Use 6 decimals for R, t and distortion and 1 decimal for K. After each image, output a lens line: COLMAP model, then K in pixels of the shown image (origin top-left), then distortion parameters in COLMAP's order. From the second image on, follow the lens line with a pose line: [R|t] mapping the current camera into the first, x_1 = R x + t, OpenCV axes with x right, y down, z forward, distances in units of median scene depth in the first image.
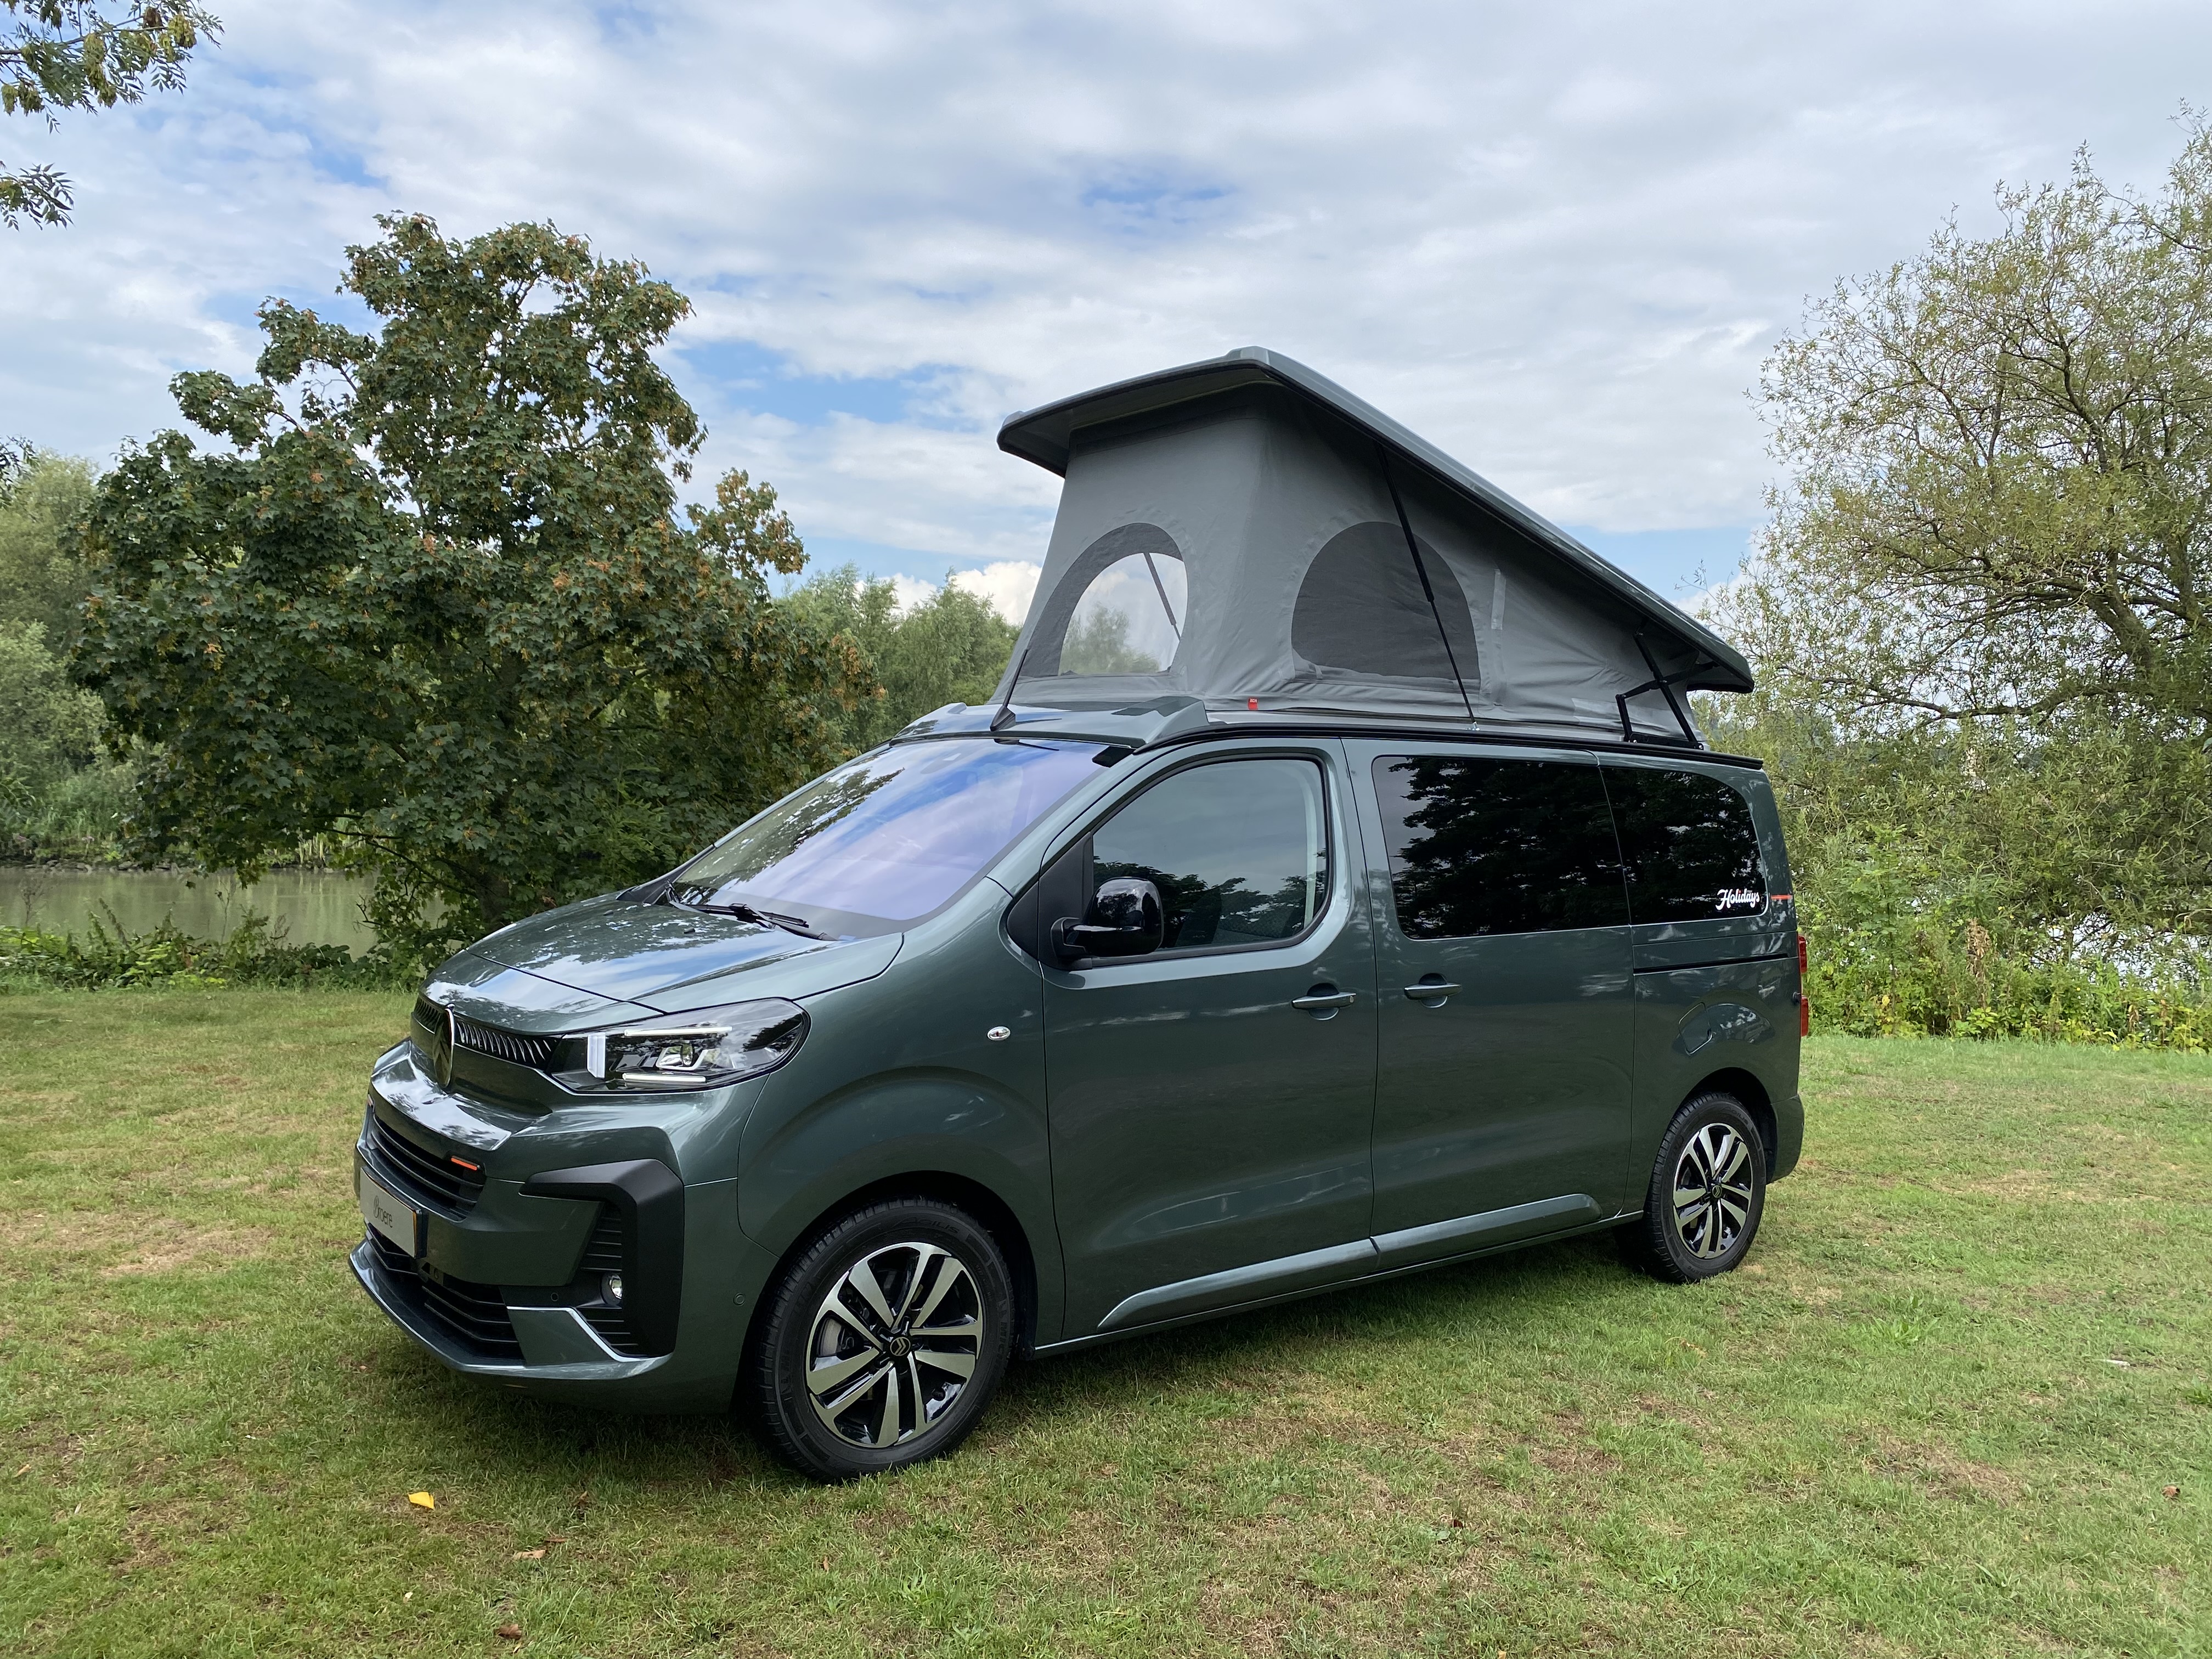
lens RADIAL K [[1671.8, 0, 1119.4], [0, 1671.8, 835.1], [0, 0, 1]] dist [0.024070, -0.018195]
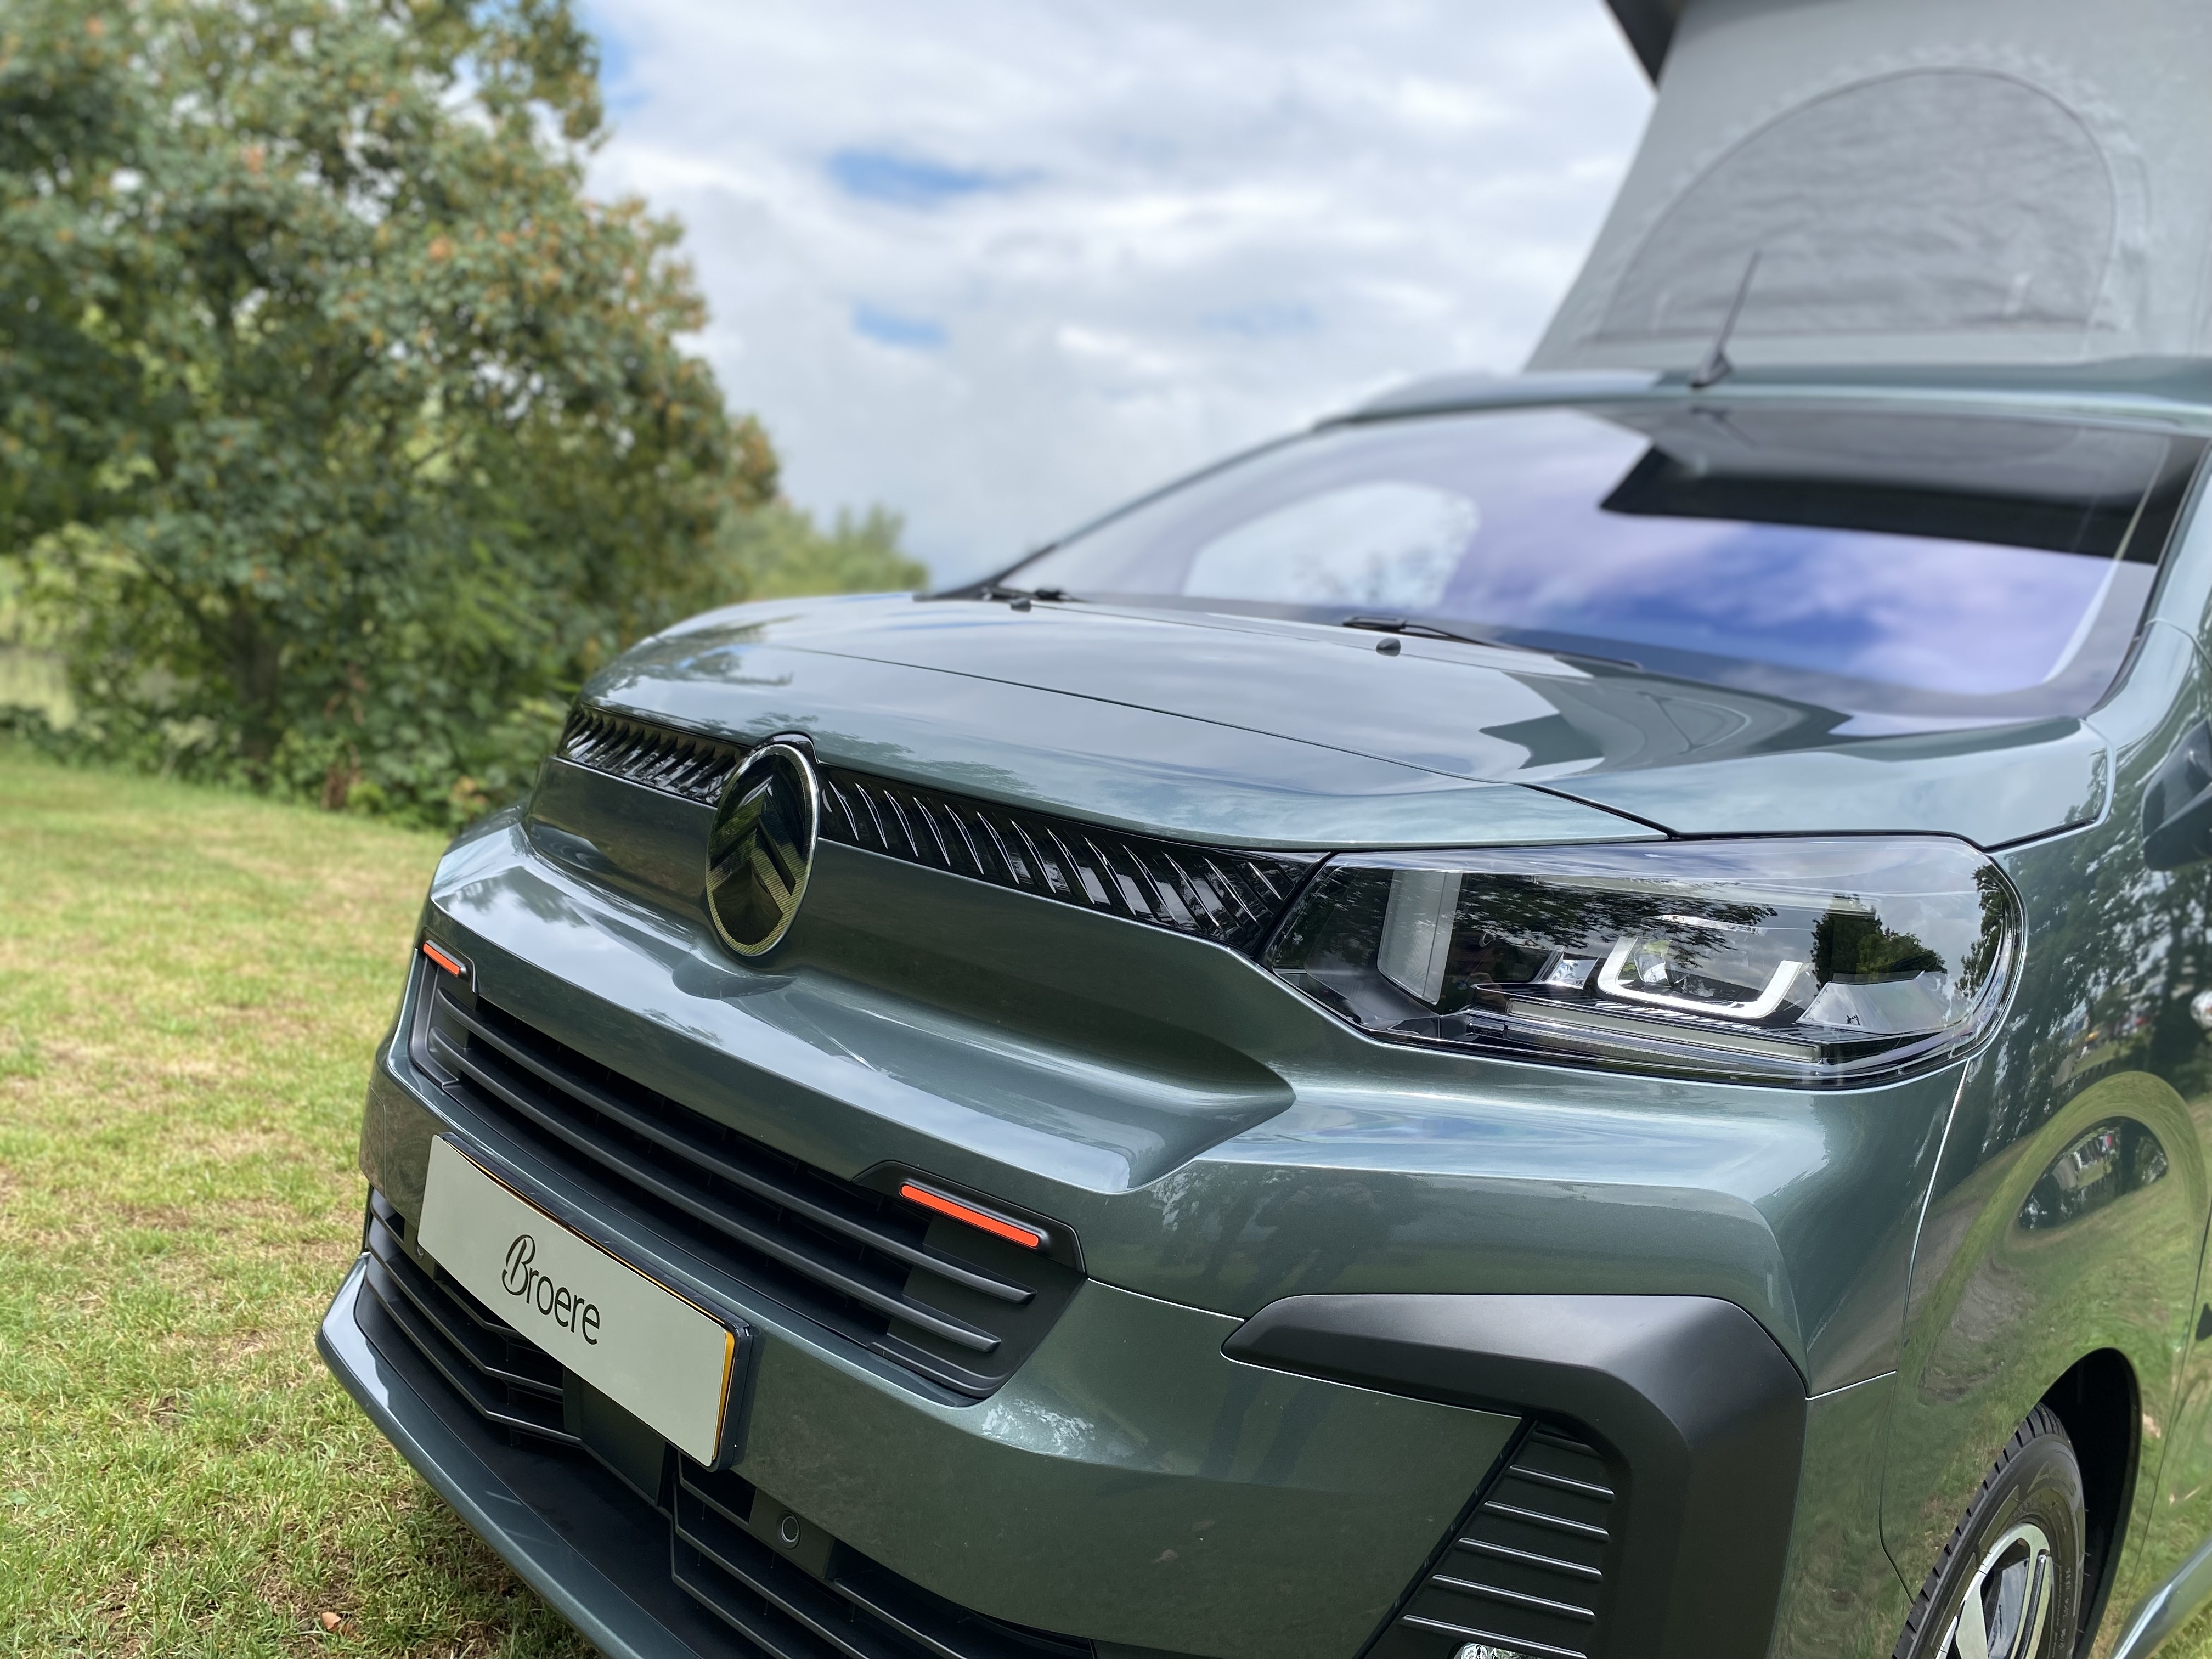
lens RADIAL K [[1671.8, 0, 1094.0], [0, 1671.8, 820.0], [0, 0, 1]] dist [0.024070, -0.018195]
pose [[0.977278, 0.136194, 0.162417, -0.141654], [-0.141682, 0.989653, 0.022646, 0.036842], [-0.157652, -0.045143, 0.986462, 0.227972]]
